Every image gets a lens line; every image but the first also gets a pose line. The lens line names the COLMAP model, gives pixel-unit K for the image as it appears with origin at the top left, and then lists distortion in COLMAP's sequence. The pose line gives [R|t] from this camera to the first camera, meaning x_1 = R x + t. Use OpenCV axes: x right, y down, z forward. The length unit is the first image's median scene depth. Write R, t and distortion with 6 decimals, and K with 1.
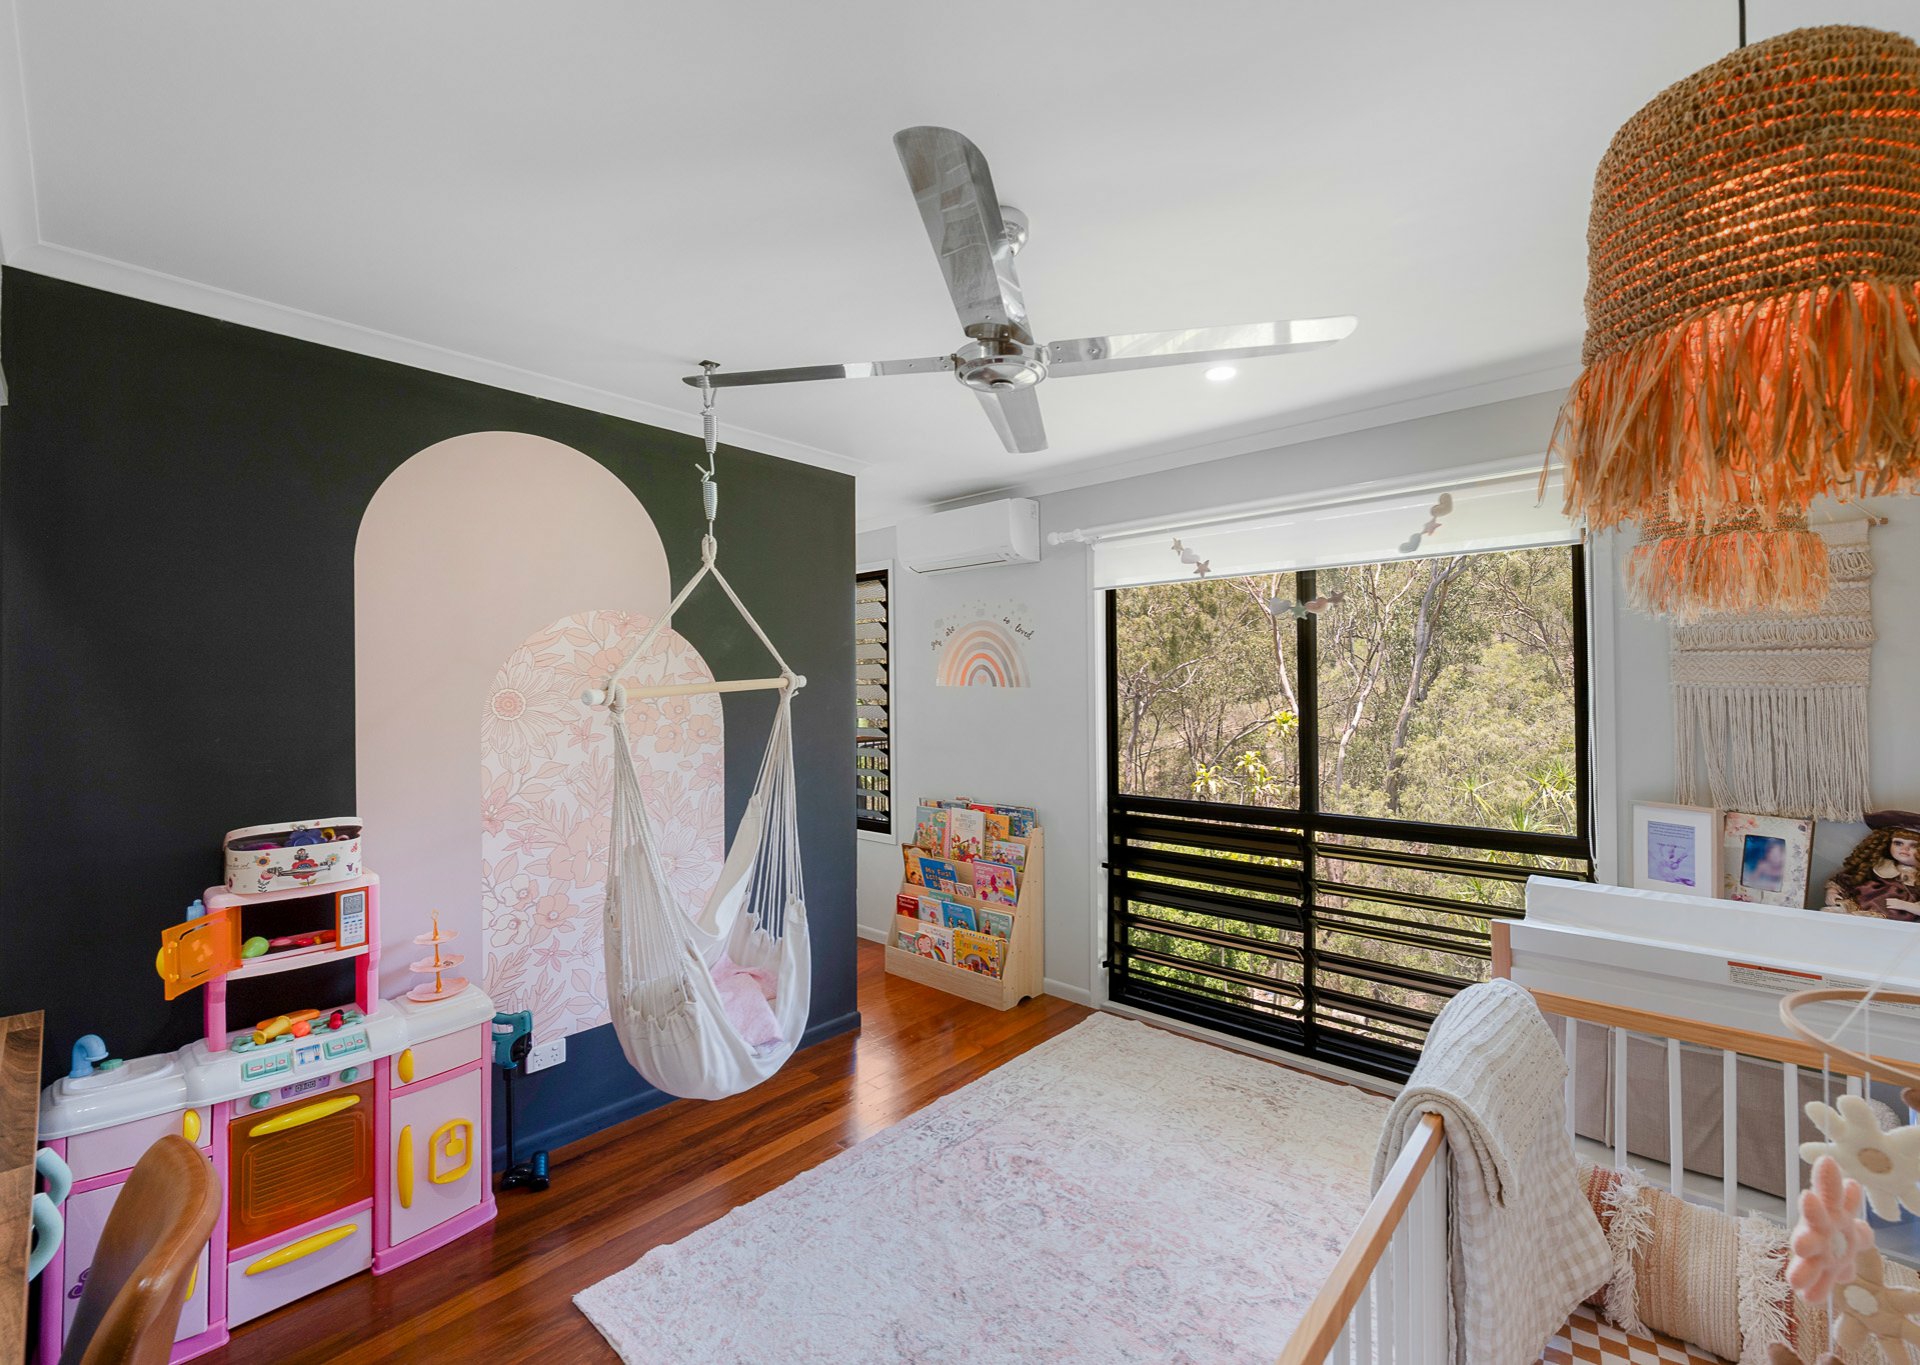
lens RADIAL K [[810.3, 0, 967.2], [0, 810.3, 680.9], [0, 0, 1]] dist [-0.008894, -0.000381]
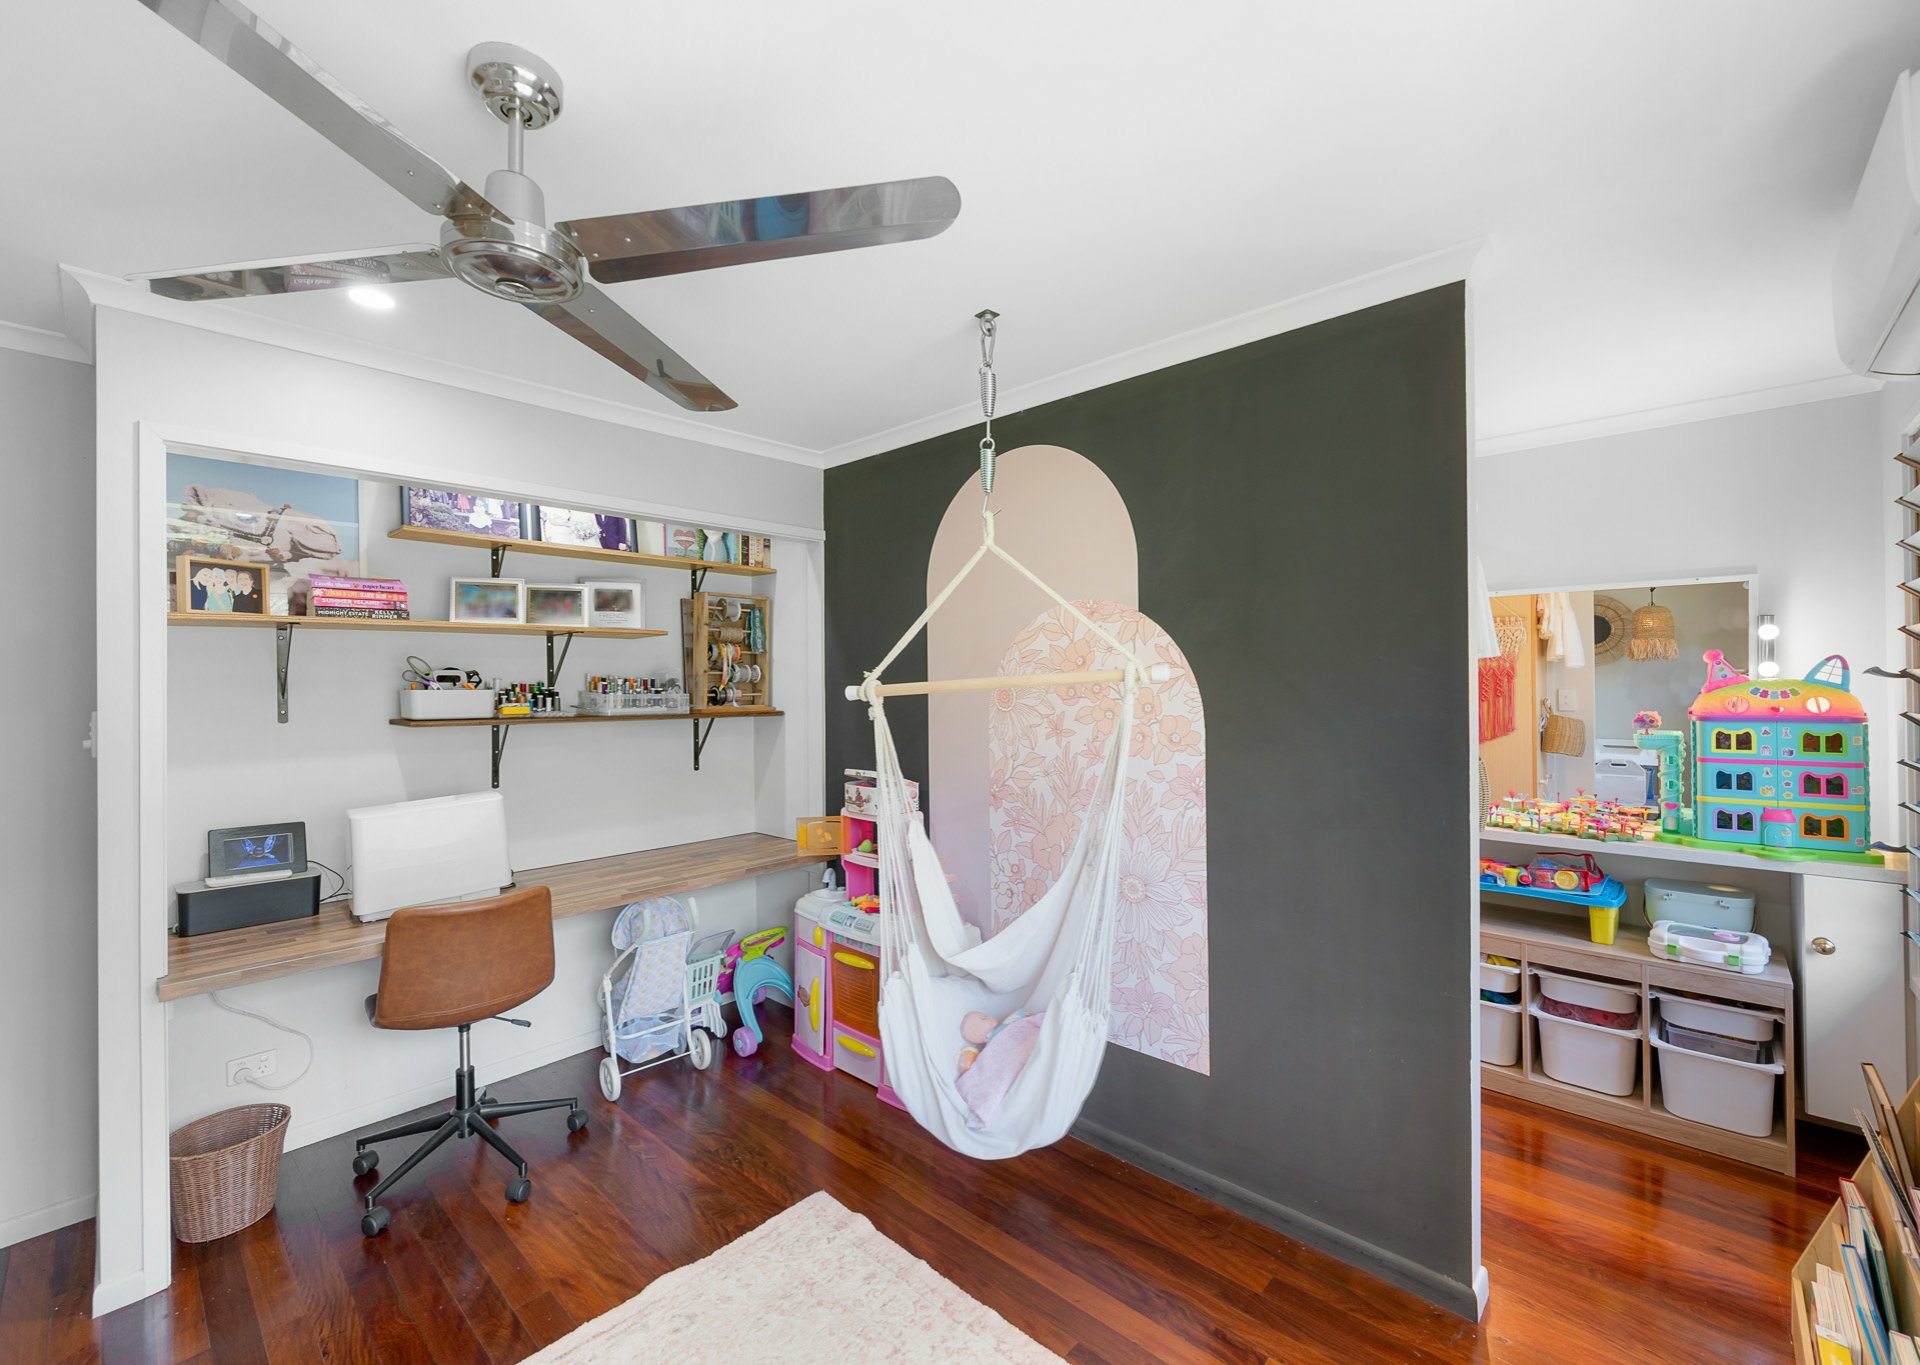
lens RADIAL K [[810.3, 0, 966.4], [0, 810.3, 683.2], [0, 0, 1]] dist [-0.008894, -0.000381]
pose [[-0.012919, 0.002976, -0.999912, 0.534029], [0.014614, 0.999889, 0.002787, 0.006002], [0.999810, -0.014577, -0.012961, 0.917940]]
